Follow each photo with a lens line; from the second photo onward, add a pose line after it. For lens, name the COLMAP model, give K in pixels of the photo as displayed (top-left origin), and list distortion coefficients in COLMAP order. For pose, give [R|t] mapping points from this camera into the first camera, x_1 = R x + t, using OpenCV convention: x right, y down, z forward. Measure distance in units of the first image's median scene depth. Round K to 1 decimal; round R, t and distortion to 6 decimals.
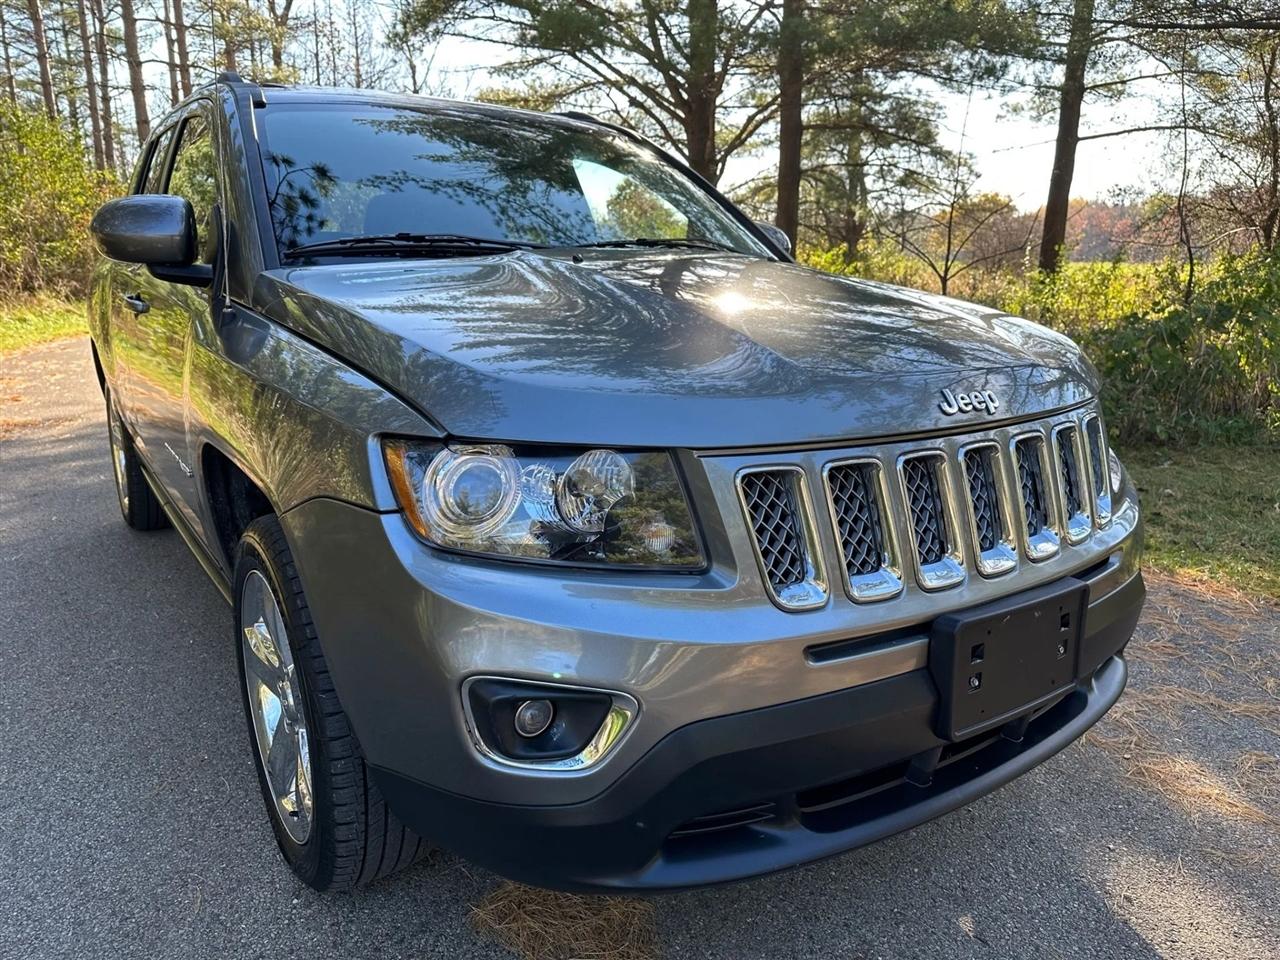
lens RADIAL K [[894.6, 0, 640.0], [0, 894.6, 480.0], [0, 0, 1]] dist [0.037926, -0.045636]
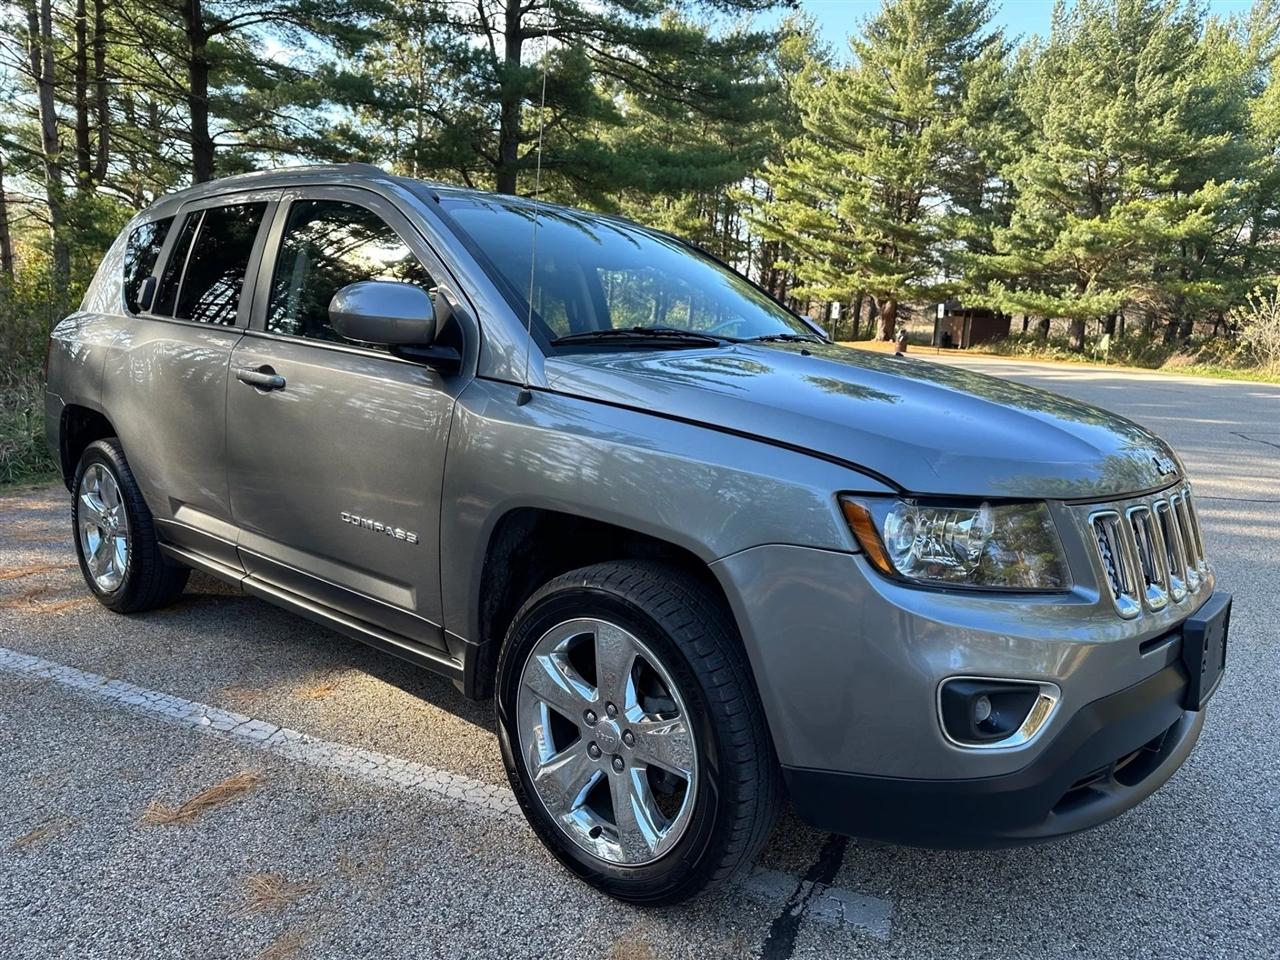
lens RADIAL K [[891.8, 0, 641.4], [0, 891.8, 471.3], [0, 0, 1]] dist [0.065641, -0.081554]
pose [[0.964800, -0.004085, 0.262954, -0.537577], [0.028137, 0.995744, -0.087765, 0.013288], [-0.261477, 0.092074, 0.960808, -0.093133]]
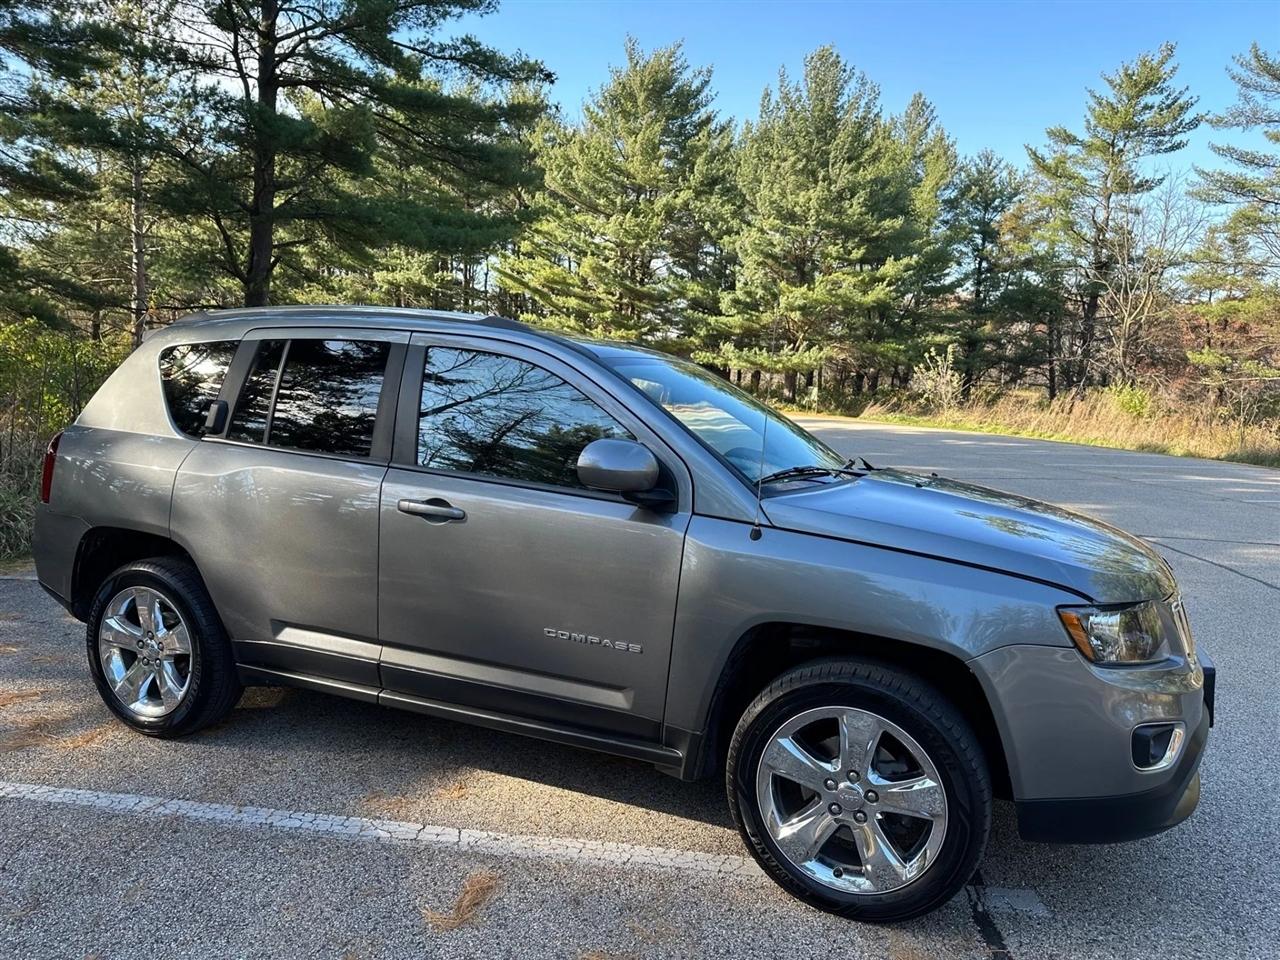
lens RADIAL K [[889.0, 0, 640.0], [0, 889.0, 480.0], [0, 0, 1]] dist [0.067150, -0.085913]
pose [[0.846531, -0.020061, 0.531962, -1.203454], [0.092850, 0.989536, -0.110439, -0.110518], [-0.524180, 0.142883, 0.839535, -0.090760]]
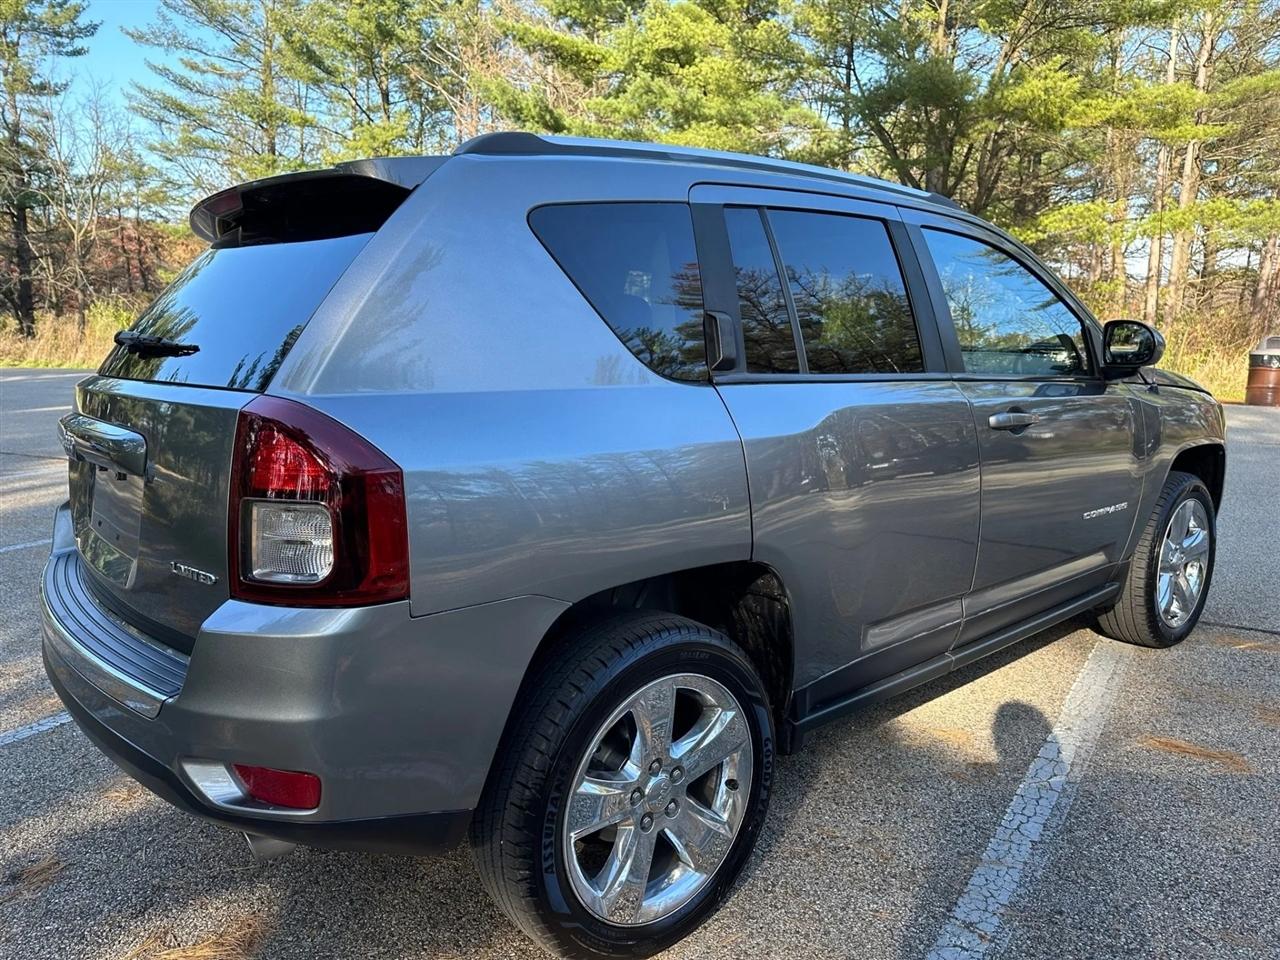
lens RADIAL K [[894.6, 0, 640.0], [0, 894.6, 480.0], [0, 0, 1]] dist [0.037926, -0.045636]
pose [[-0.103568, -0.163305, 0.981124, -1.929458], [0.253067, 0.949639, 0.184778, -0.543942], [-0.961889, 0.267427, -0.057025, 1.911040]]
